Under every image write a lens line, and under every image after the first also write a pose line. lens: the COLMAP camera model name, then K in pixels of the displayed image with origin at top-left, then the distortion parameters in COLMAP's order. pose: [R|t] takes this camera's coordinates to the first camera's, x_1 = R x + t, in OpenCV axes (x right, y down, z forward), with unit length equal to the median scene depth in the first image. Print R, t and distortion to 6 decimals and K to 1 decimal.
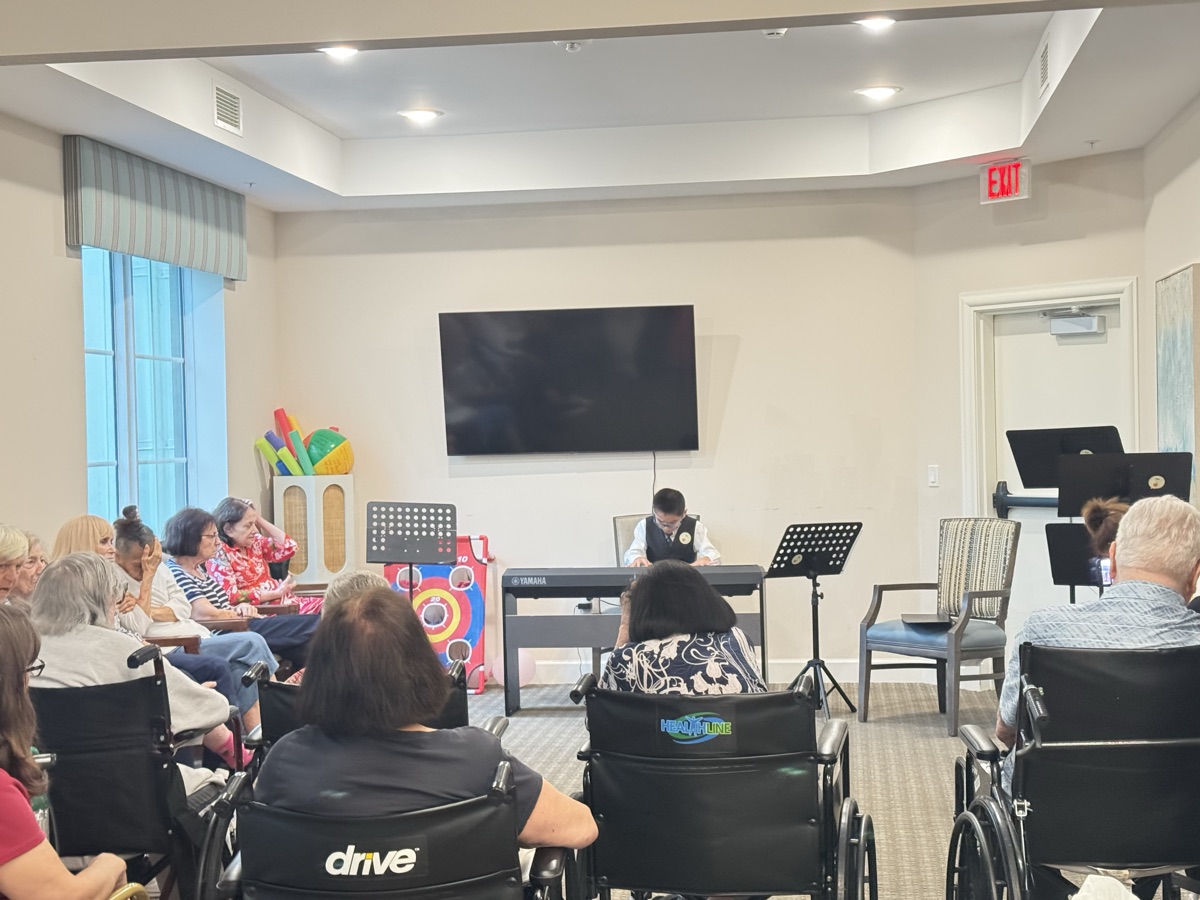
lens RADIAL K [[1808.7, 0, 597.3], [0, 1808.7, 454.4], [0, 0, 1]] dist [0.219404, 0.000000]
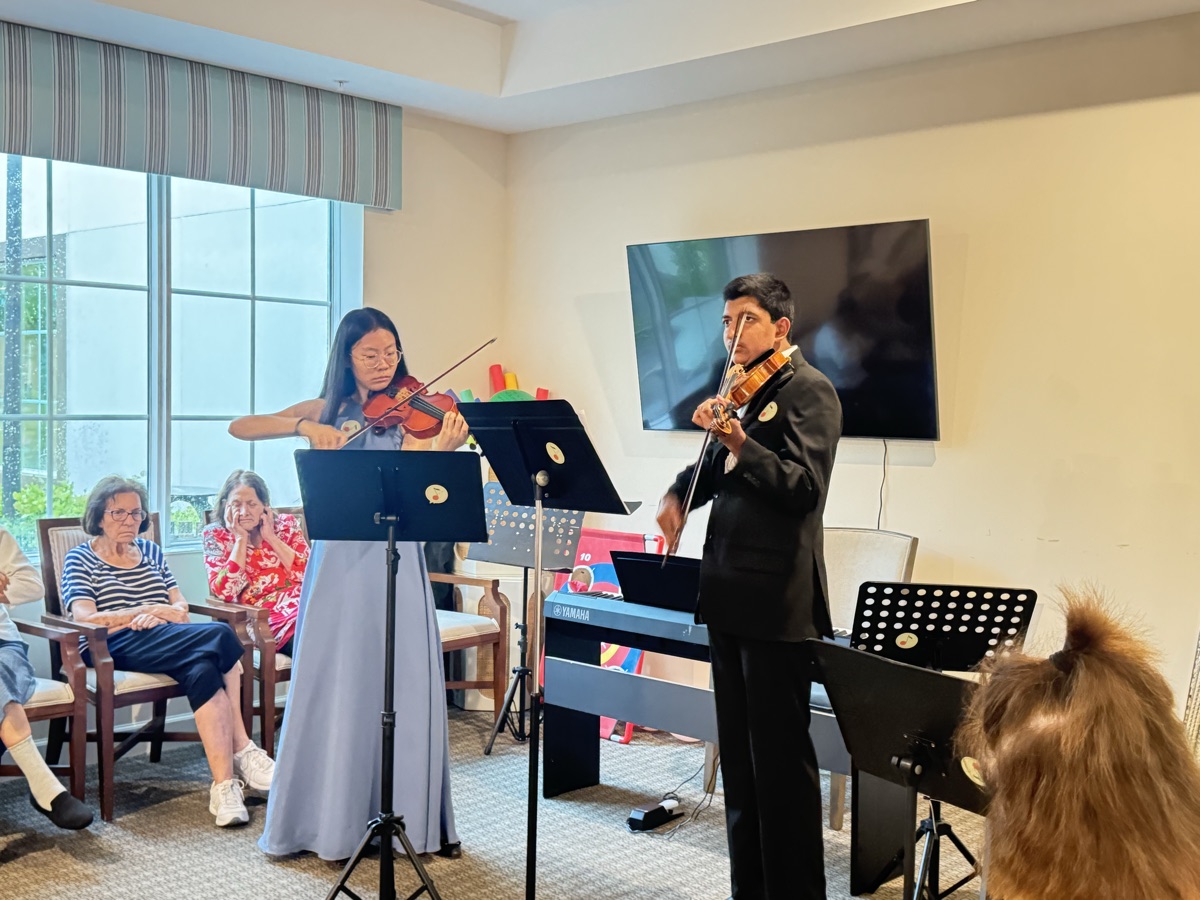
lens RADIAL K [[1371.0, 0, 600.1], [0, 1371.0, 454.7], [0, 0, 1]] dist [0.168240, 0.000000]
pose [[0.818979, 0.063737, -0.570273, 0.258004], [-0.044400, 0.997871, 0.047765, -0.016880], [0.572104, -0.013798, 0.820065, 0.538120]]
